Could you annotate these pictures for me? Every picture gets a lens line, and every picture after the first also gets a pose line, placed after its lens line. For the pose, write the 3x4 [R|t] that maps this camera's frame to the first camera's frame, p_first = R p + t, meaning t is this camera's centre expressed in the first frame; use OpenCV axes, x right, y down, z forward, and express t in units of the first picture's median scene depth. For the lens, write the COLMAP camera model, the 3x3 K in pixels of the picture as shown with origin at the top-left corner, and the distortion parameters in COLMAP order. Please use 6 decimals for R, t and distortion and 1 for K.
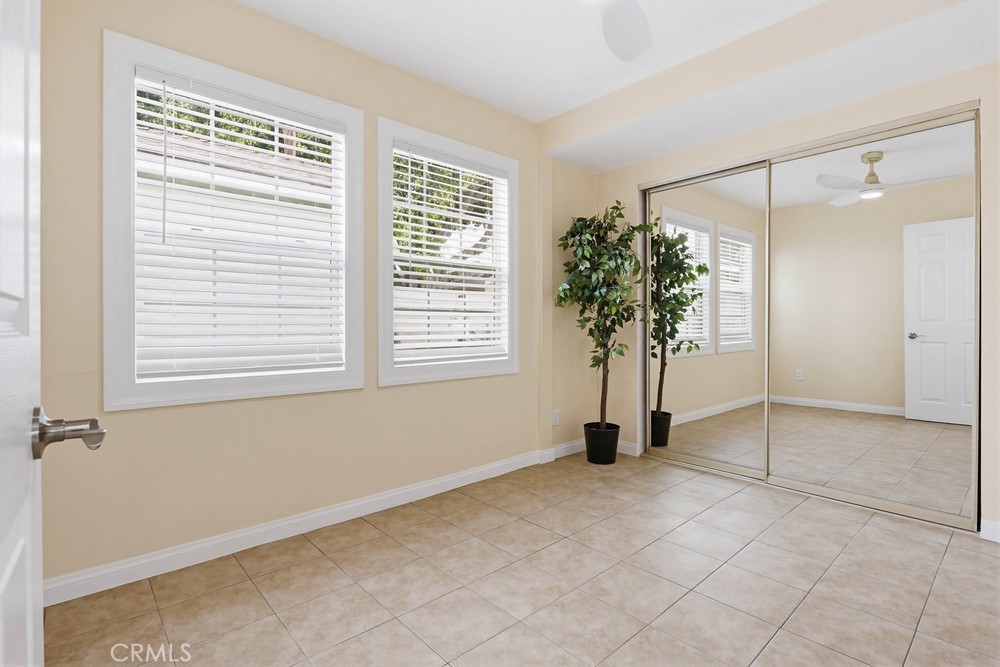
lens RADIAL K [[489.1, 0, 497.8], [0, 489.1, 326.2], [0, 0, 1]] dist [-0.003679, 0.006395]
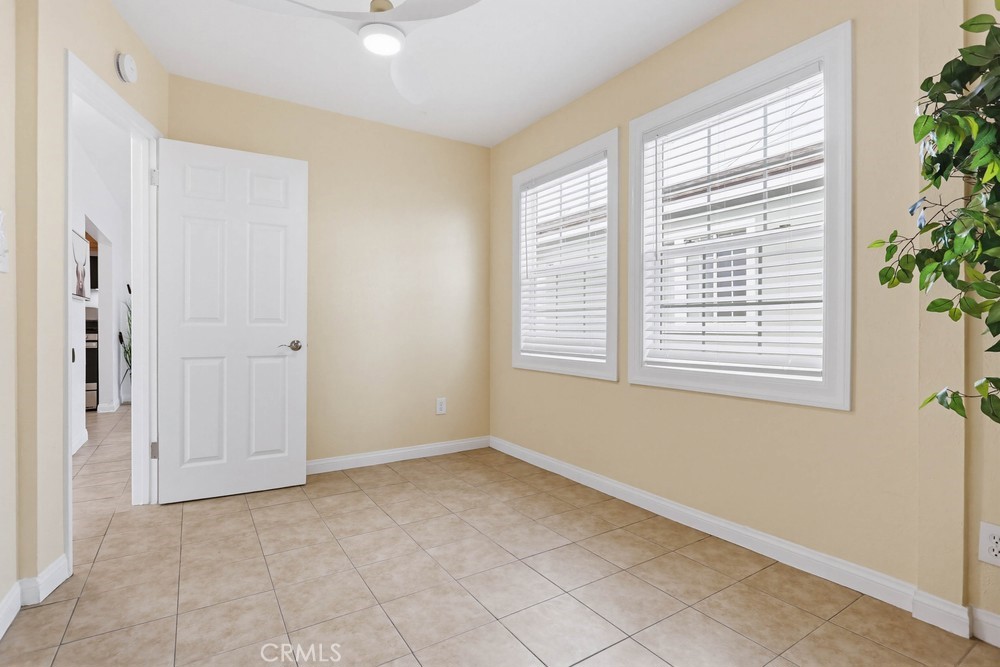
lens RADIAL K [[489.1, 0, 497.8], [0, 489.1, 326.2], [0, 0, 1]] dist [-0.003679, 0.006395]
pose [[-0.183808, 0.003975, -0.982954, 0.922704], [0.001733, 0.999992, 0.003720, -0.001549], [0.982961, -0.001020, -0.183814, 1.021174]]
